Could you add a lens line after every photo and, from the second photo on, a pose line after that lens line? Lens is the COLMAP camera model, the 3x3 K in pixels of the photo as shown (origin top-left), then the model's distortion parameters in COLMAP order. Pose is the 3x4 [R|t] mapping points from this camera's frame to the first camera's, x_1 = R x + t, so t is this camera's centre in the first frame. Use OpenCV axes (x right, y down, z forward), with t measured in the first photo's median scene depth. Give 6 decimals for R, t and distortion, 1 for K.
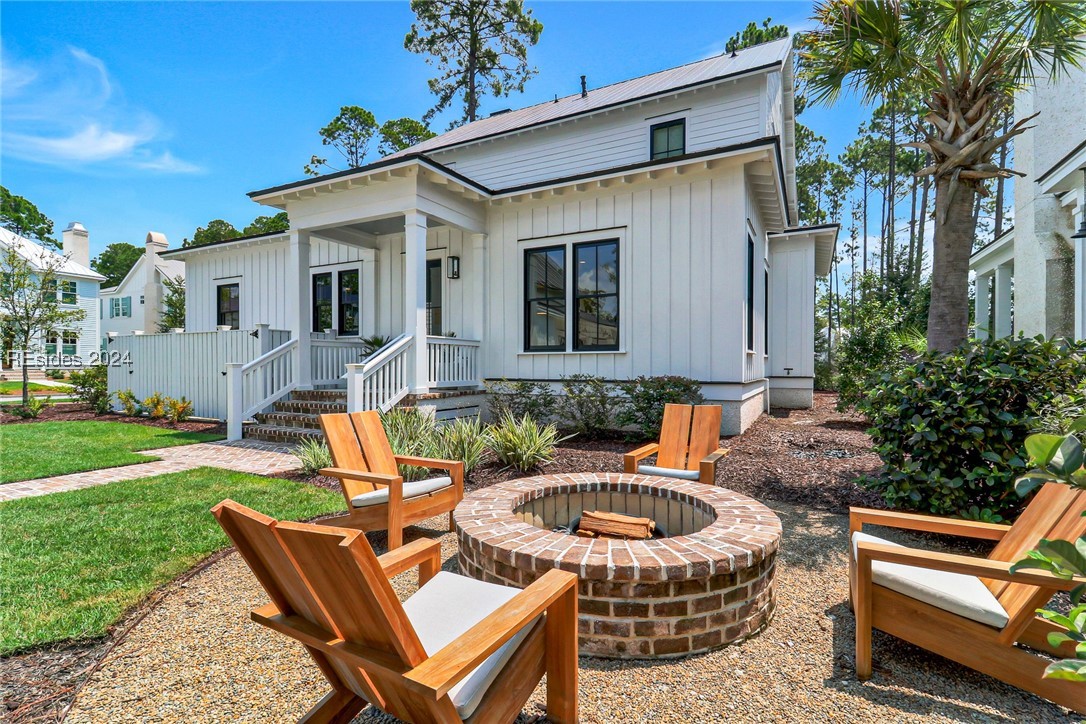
lens RADIAL K [[498.7, 0, 543.0], [0, 498.7, 362.0], [0, 0, 1]] dist [0.001029, -0.000059]
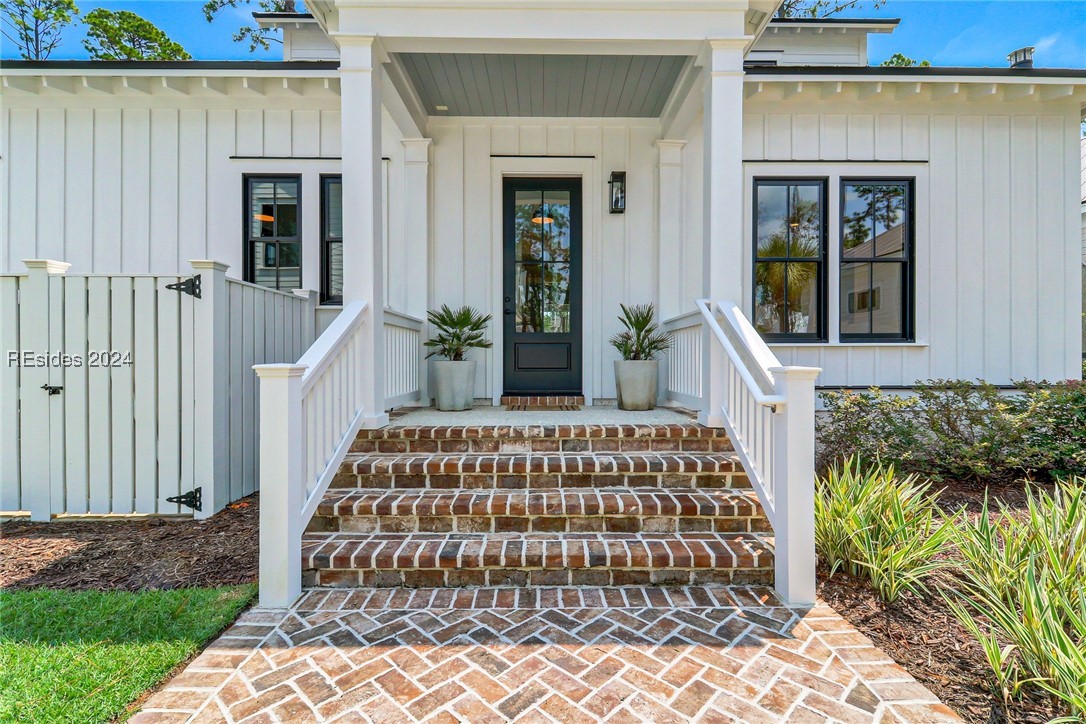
lens RADIAL K [[497.9, 0, 543.0], [0, 497.9, 362.0], [0, 0, 1]] dist [-0.003214, -0.000672]
pose [[0.883184, -0.005145, 0.468999, -0.614373], [-0.002266, 0.999881, 0.015237, -0.004837], [-0.469022, -0.014520, 0.883067, 0.632329]]
